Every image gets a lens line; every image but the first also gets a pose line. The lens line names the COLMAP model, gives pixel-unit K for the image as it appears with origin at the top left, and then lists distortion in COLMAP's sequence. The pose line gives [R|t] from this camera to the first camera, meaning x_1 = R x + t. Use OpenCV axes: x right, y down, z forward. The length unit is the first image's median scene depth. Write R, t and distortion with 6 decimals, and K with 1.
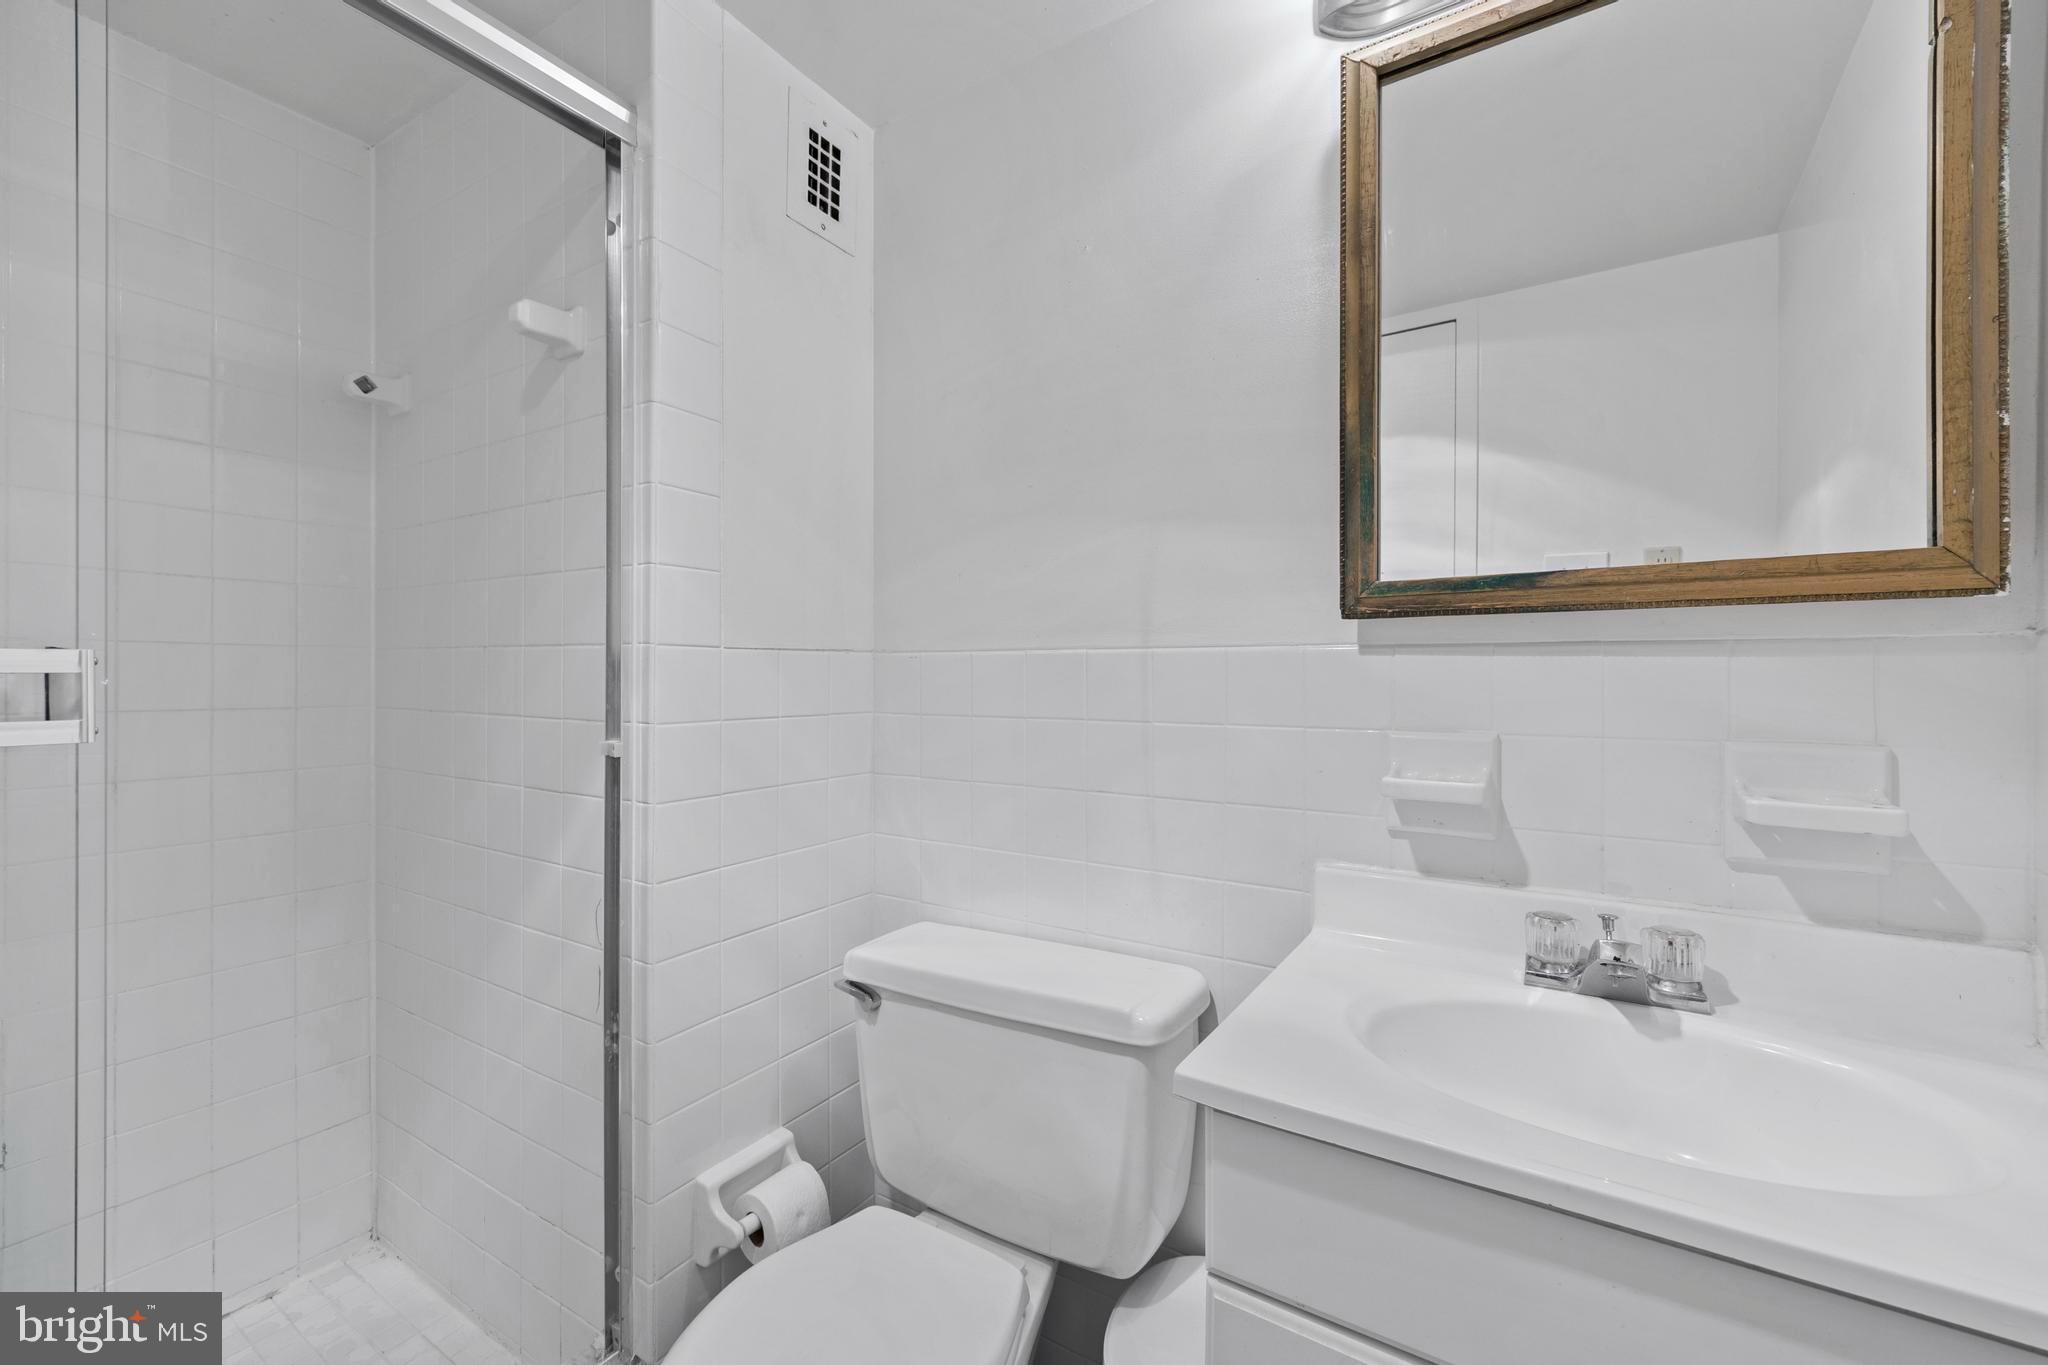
lens RADIAL K [[808.8, 0, 1021.9], [0, 808.8, 681.8], [0, 0, 1]] dist [0.001589, -0.000701]
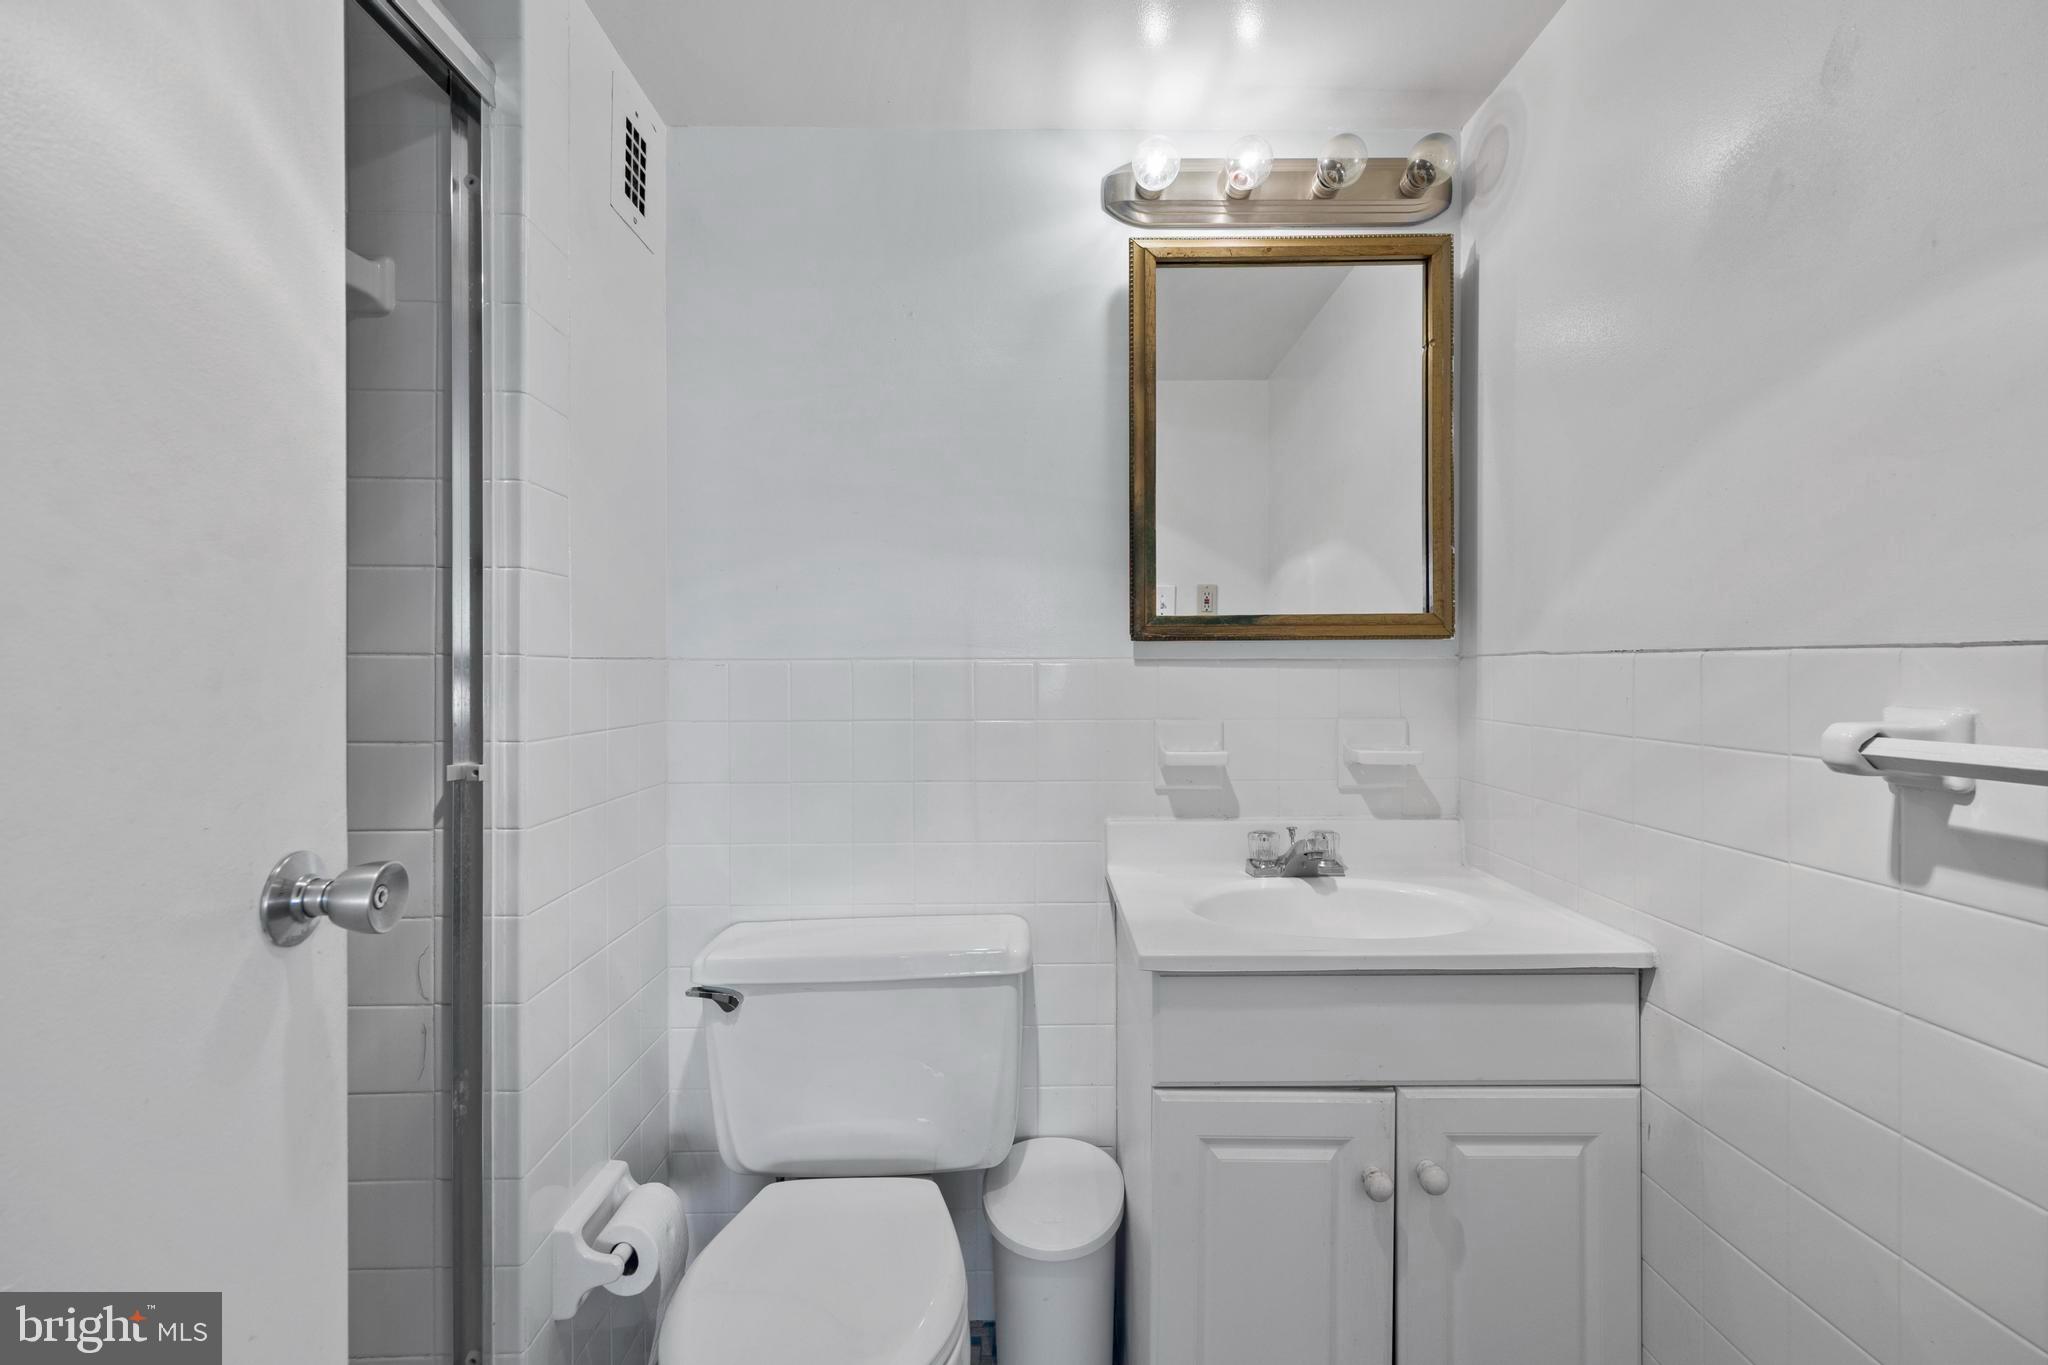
lens RADIAL K [[808.8, 0, 1036.5], [0, 808.8, 675.8], [0, 0, 1]] dist [0.001589, -0.000701]
pose [[0.849572, -0.008195, 0.527409, -0.486644], [0.009051, 0.999959, 0.000959, -0.020339], [-0.527395, 0.003959, 0.849611, -0.099888]]
